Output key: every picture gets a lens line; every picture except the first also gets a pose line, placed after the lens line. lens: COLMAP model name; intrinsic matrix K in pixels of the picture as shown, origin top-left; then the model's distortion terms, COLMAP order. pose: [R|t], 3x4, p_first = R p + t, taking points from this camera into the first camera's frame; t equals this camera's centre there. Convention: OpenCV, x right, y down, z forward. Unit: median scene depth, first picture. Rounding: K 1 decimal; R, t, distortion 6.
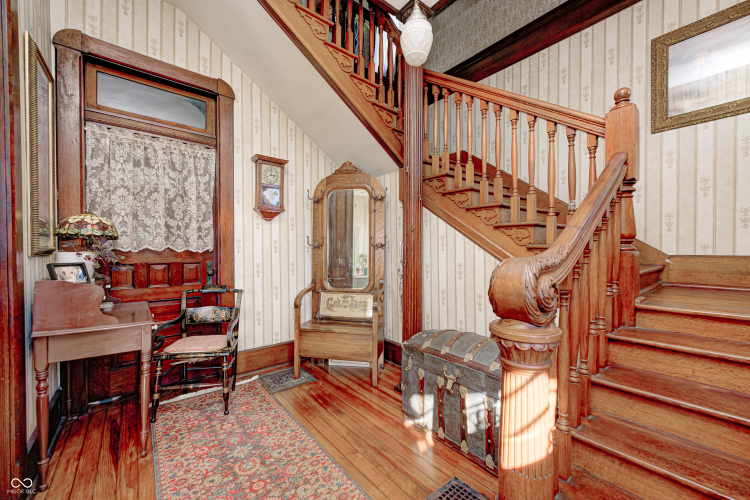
lens RADIAL K [[295.1, 0, 382.3], [0, 295.1, 253.8], [0, 0, 1]] dist [-0.003216, 0.000225]
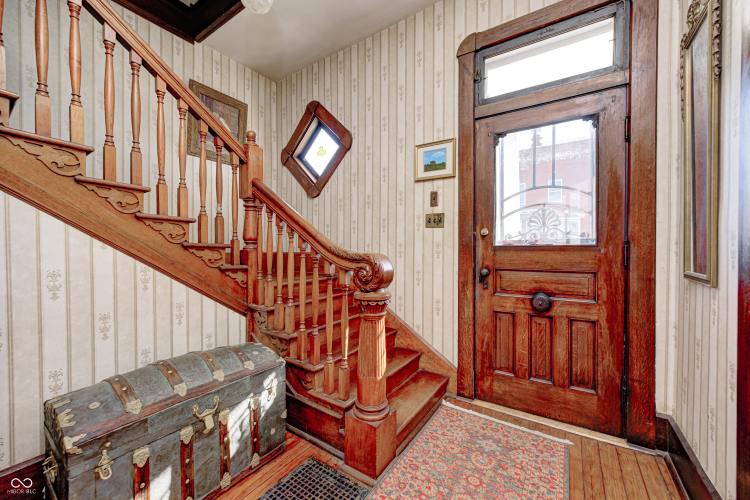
lens RADIAL K [[295.1, 0, 379.0], [0, 295.1, 252.3], [0, 0, 1]] dist [-0.003216, 0.000225]
pose [[-0.295431, -0.007106, 0.955338, -0.618544], [0.009929, 0.999896, 0.010507, -0.006607], [-0.955313, 0.012590, -0.295329, 0.768916]]
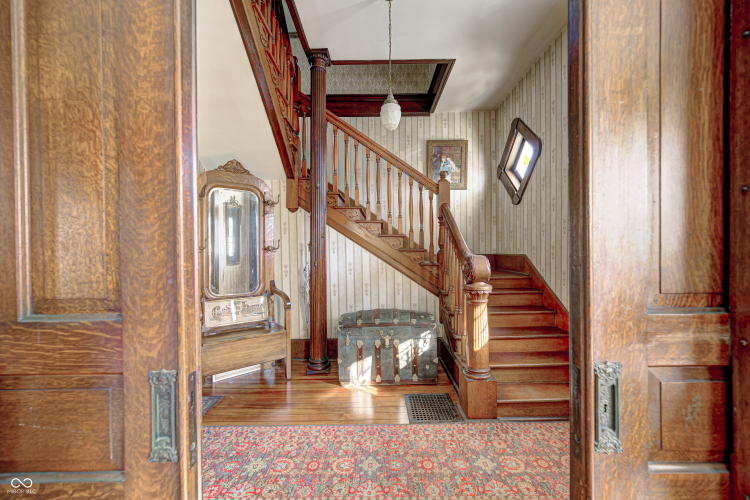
lens RADIAL K [[295.1, 0, 379.1], [0, 295.1, 252.9], [0, 0, 1]] dist [-0.003216, 0.000225]
pose [[0.627373, -0.007993, 0.778678, -0.932494], [0.014564, 0.999893, -0.001470, -0.009476], [-0.778583, 0.012263, 0.627422, 0.081034]]
